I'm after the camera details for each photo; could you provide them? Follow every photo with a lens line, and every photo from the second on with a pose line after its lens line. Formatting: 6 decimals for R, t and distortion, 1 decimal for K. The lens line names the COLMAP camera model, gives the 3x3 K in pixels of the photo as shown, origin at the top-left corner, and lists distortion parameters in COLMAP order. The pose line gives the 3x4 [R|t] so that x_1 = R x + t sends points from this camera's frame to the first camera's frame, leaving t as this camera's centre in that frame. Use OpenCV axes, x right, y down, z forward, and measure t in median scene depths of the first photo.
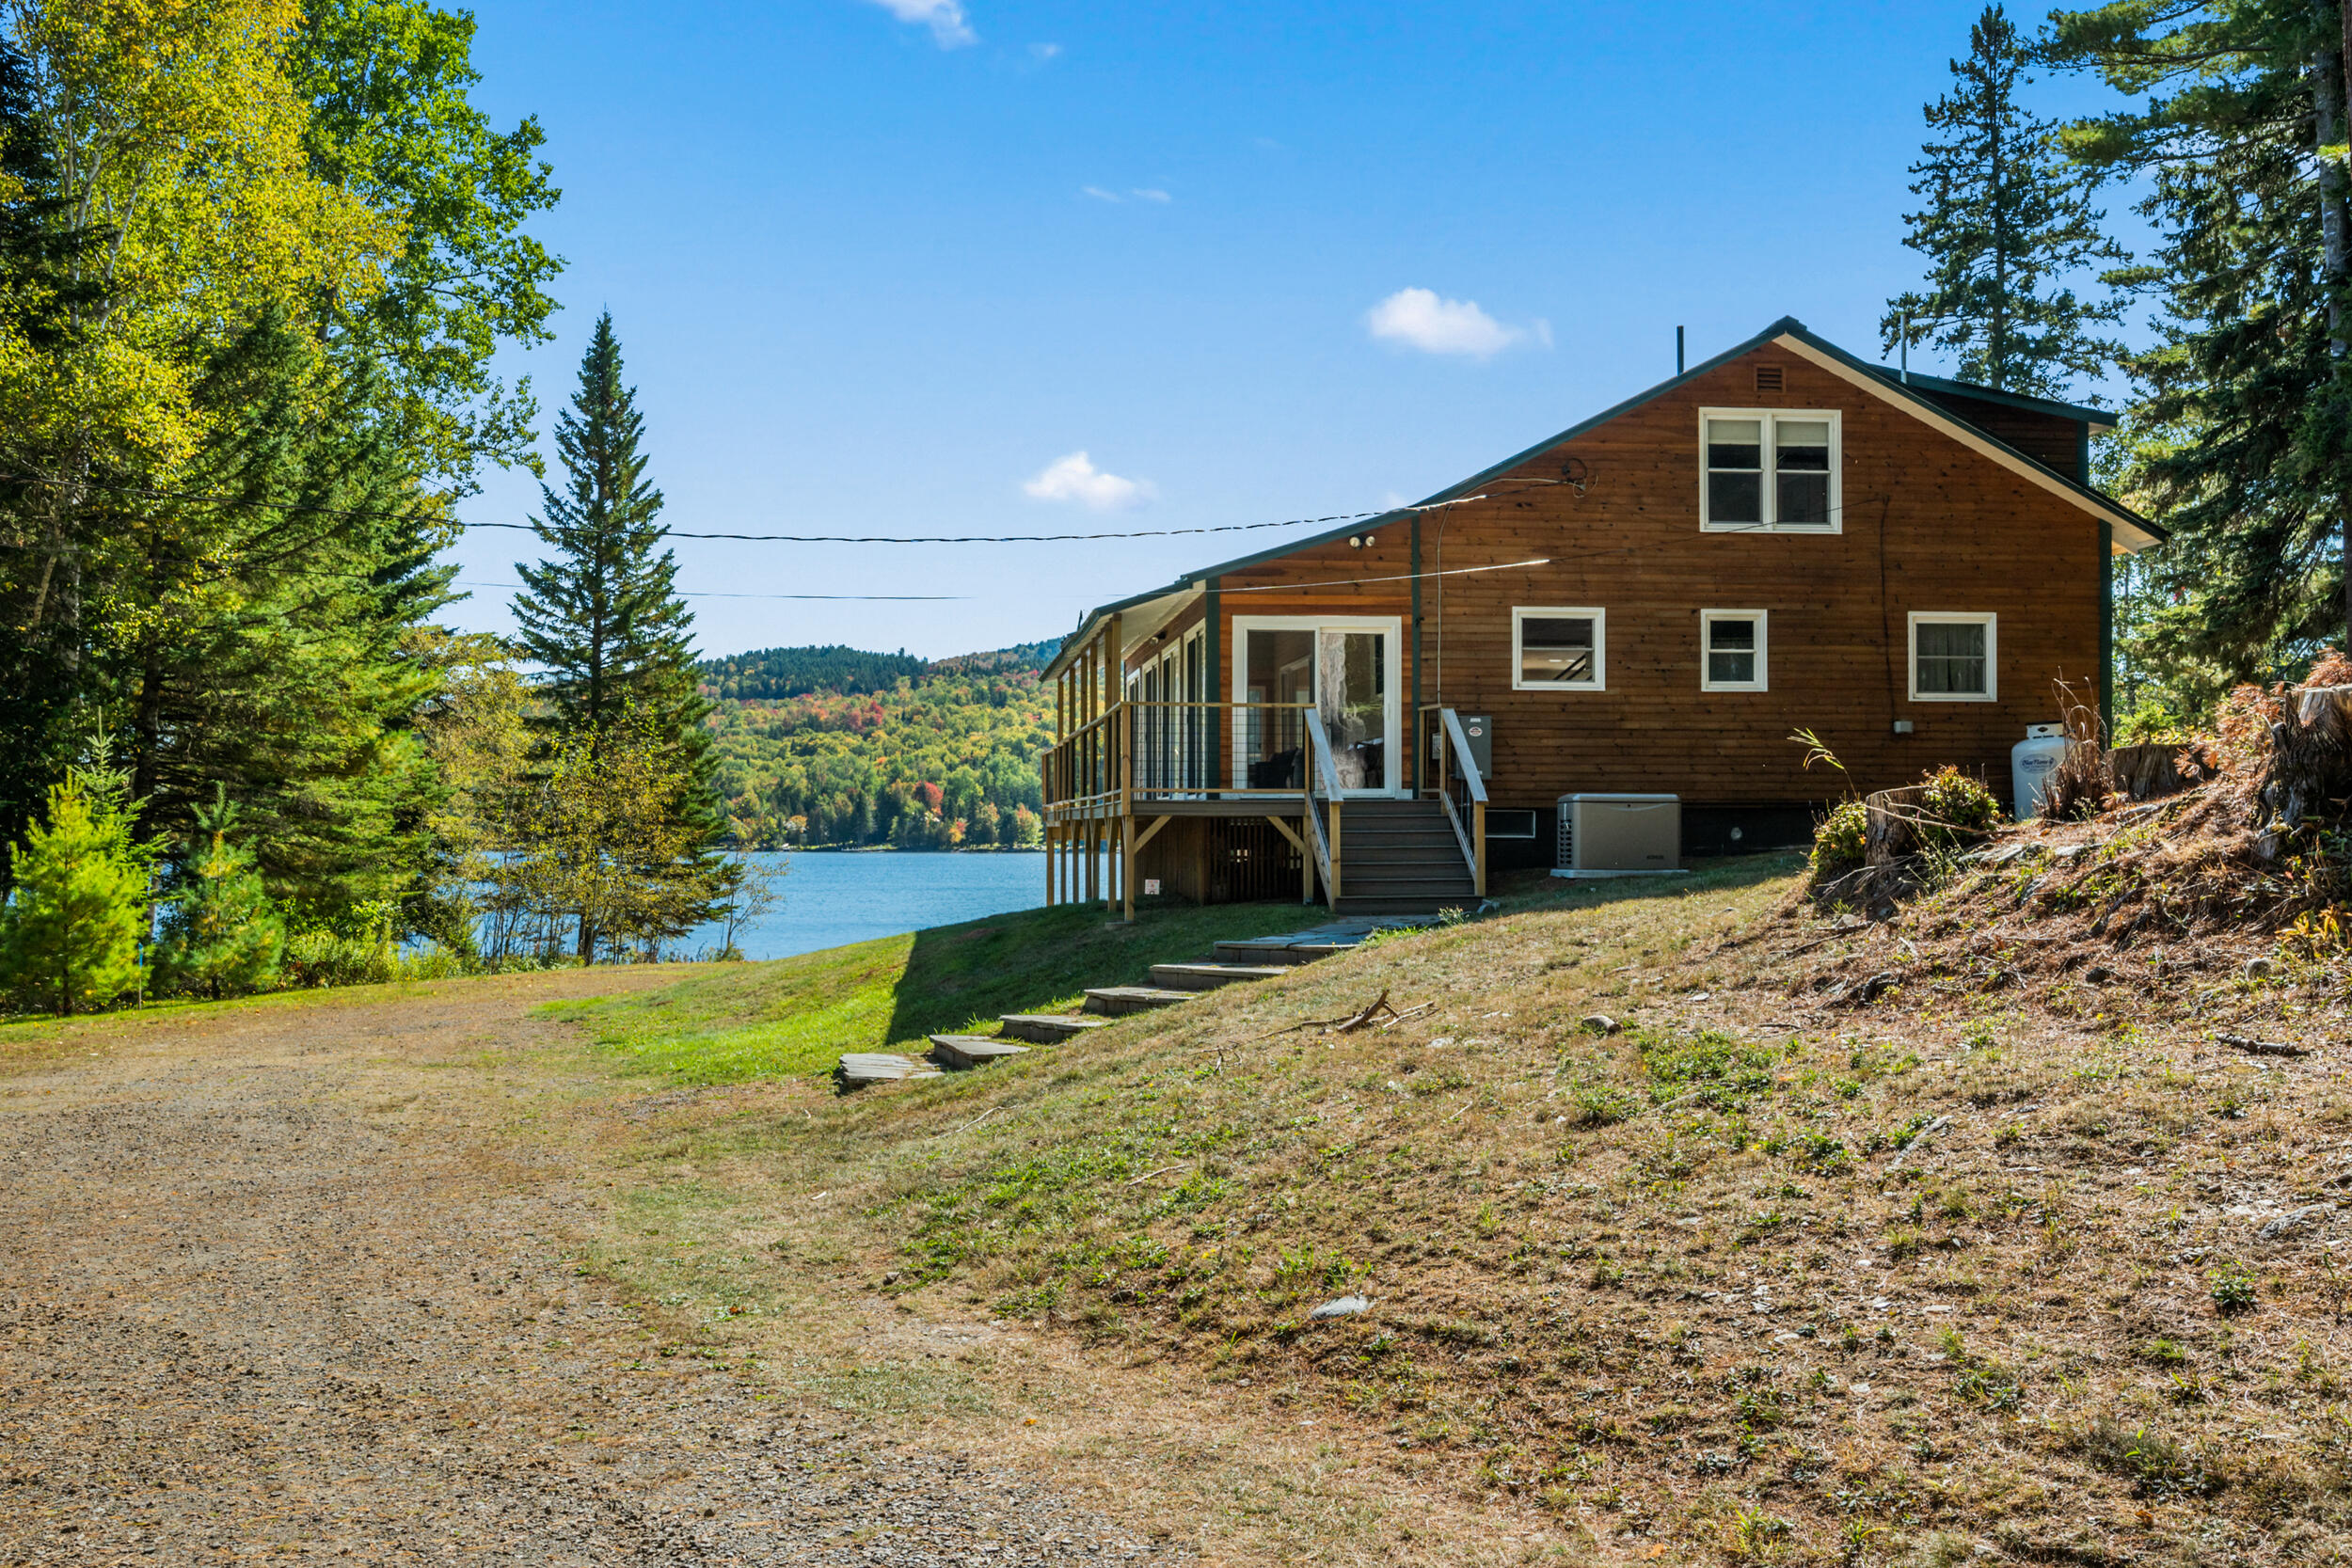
lens RADIAL K [[2070.7, 0, 1176.0], [0, 2070.7, 784.0], [0, 0, 1]] dist [0.003685, 0.004306]
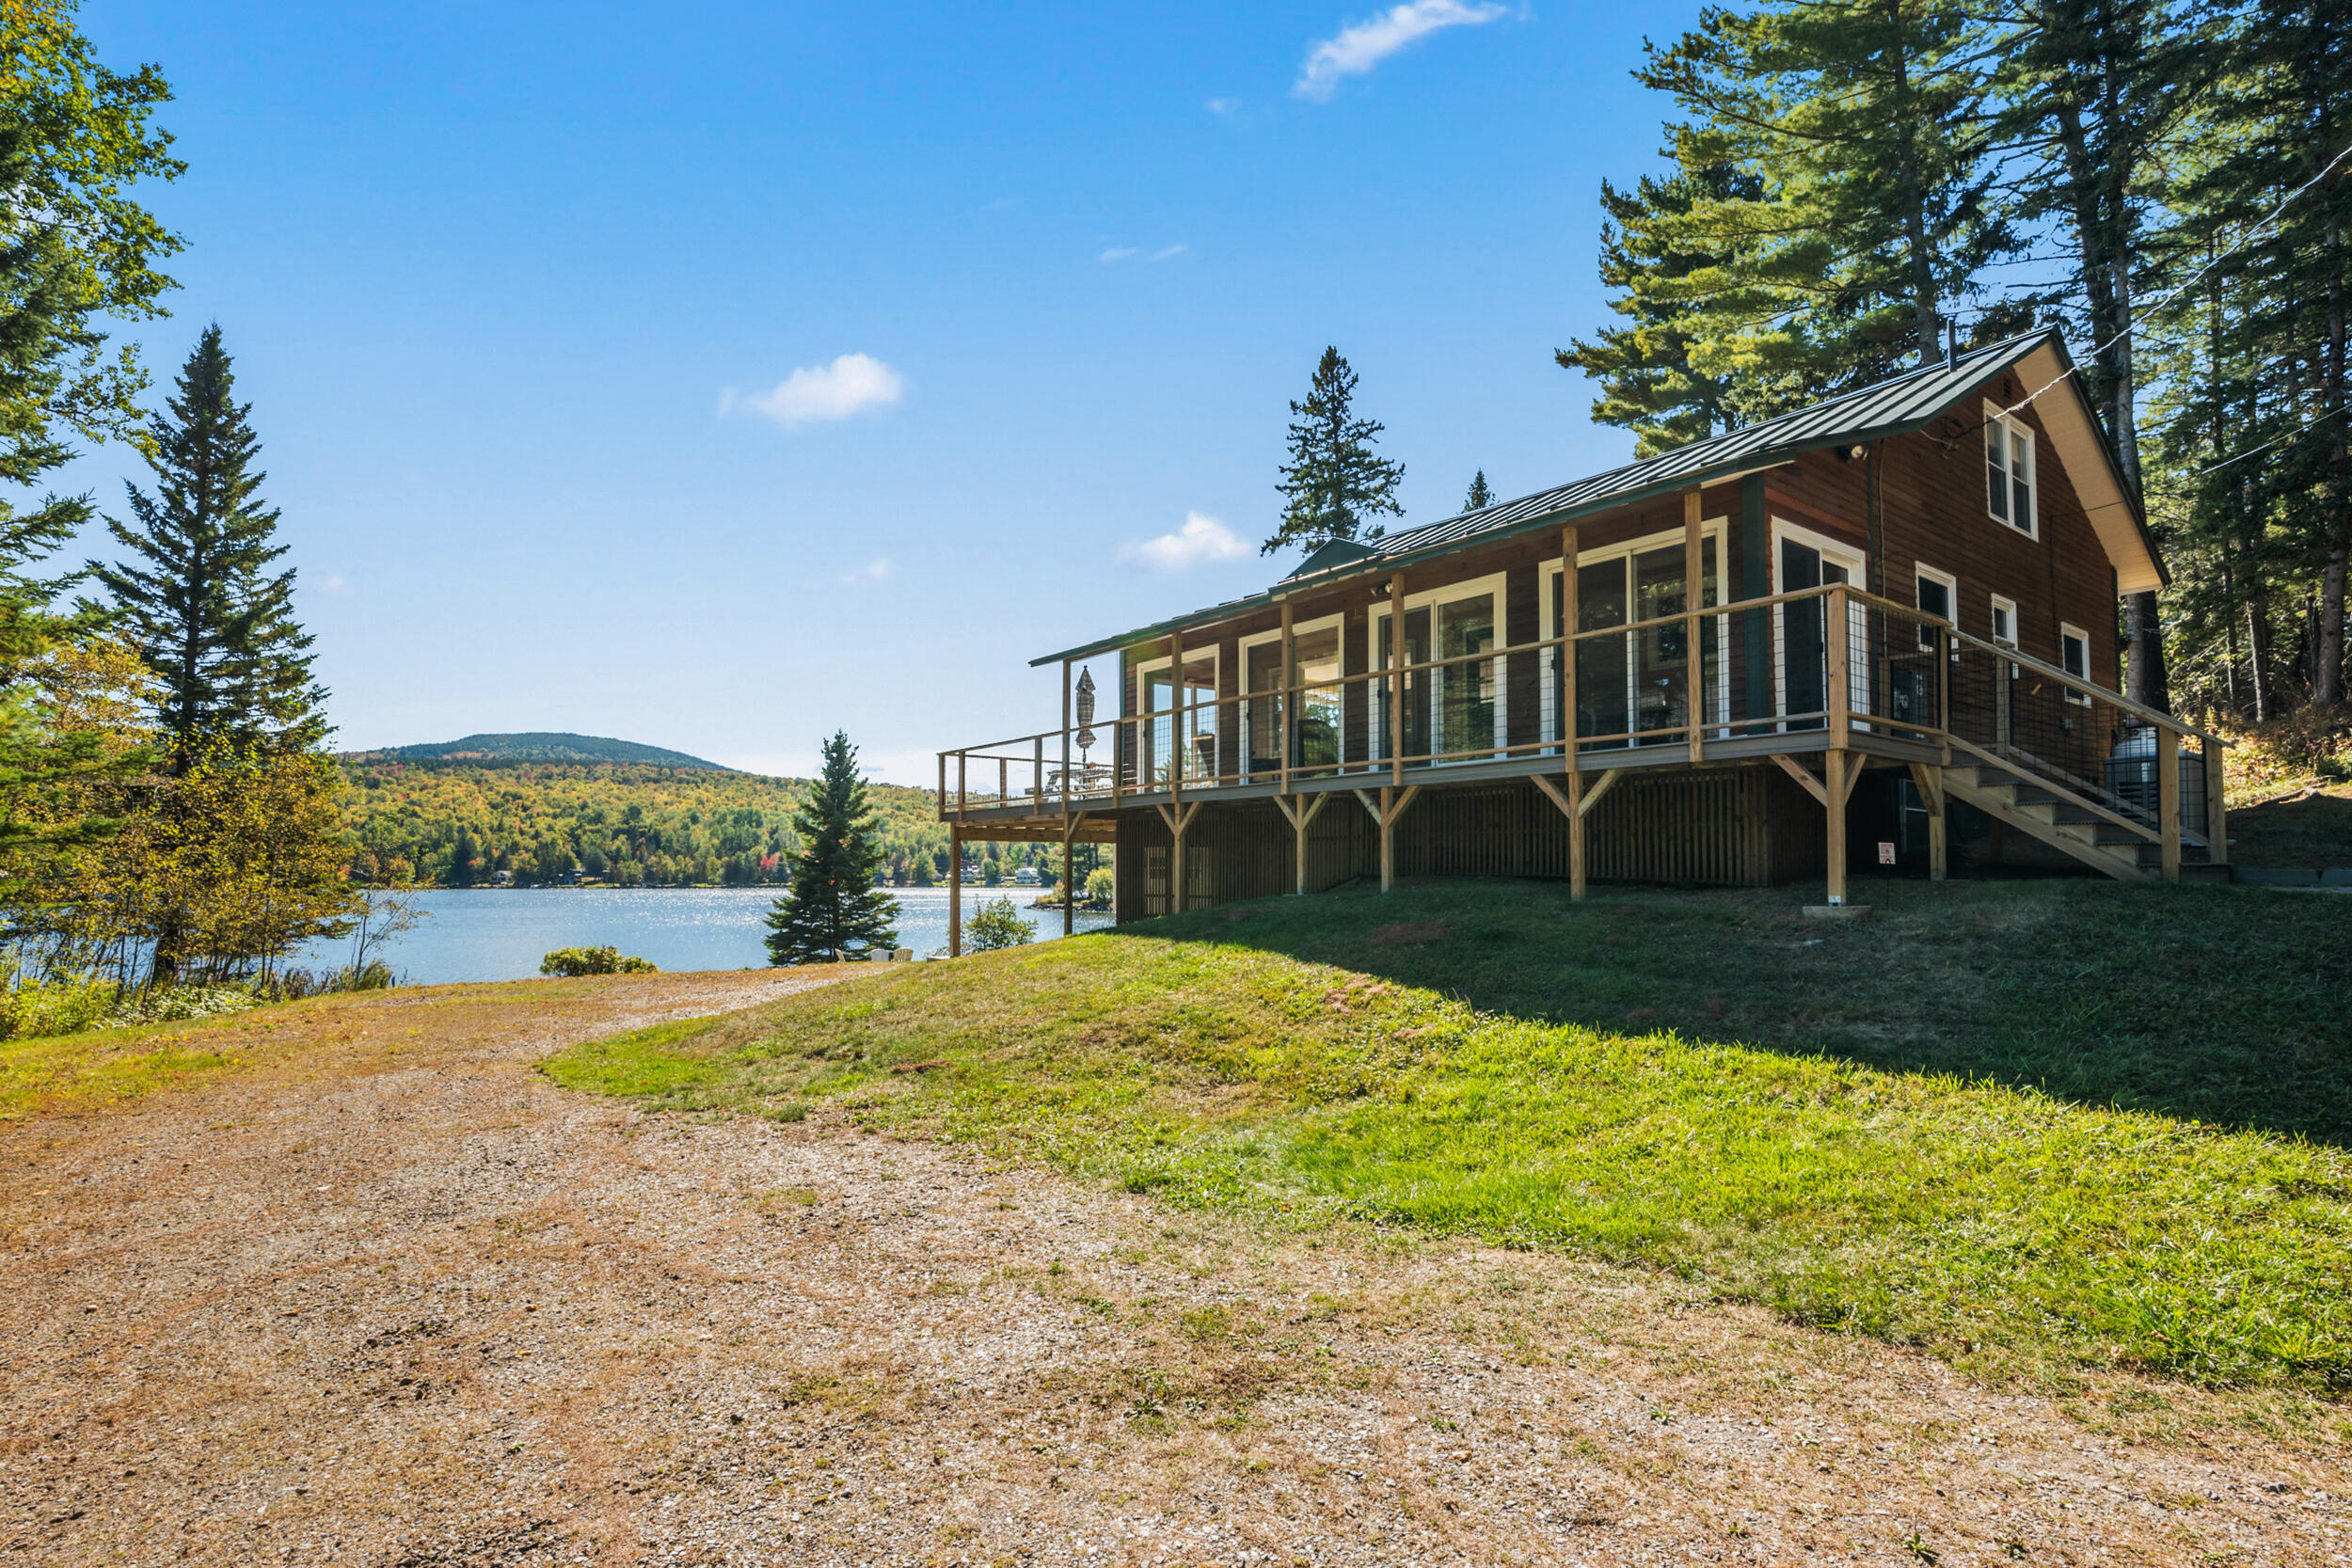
lens RADIAL K [[1150.3, 0, 1222.9], [0, 1150.3, 821.2], [0, 0, 1]] dist [-0.043414, 0.015454]
pose [[0.842709, 0.020357, 0.537984, -0.152424], [-0.007822, 0.999642, -0.025573, 0.019714], [-0.538312, 0.017342, 0.842567, 0.296003]]
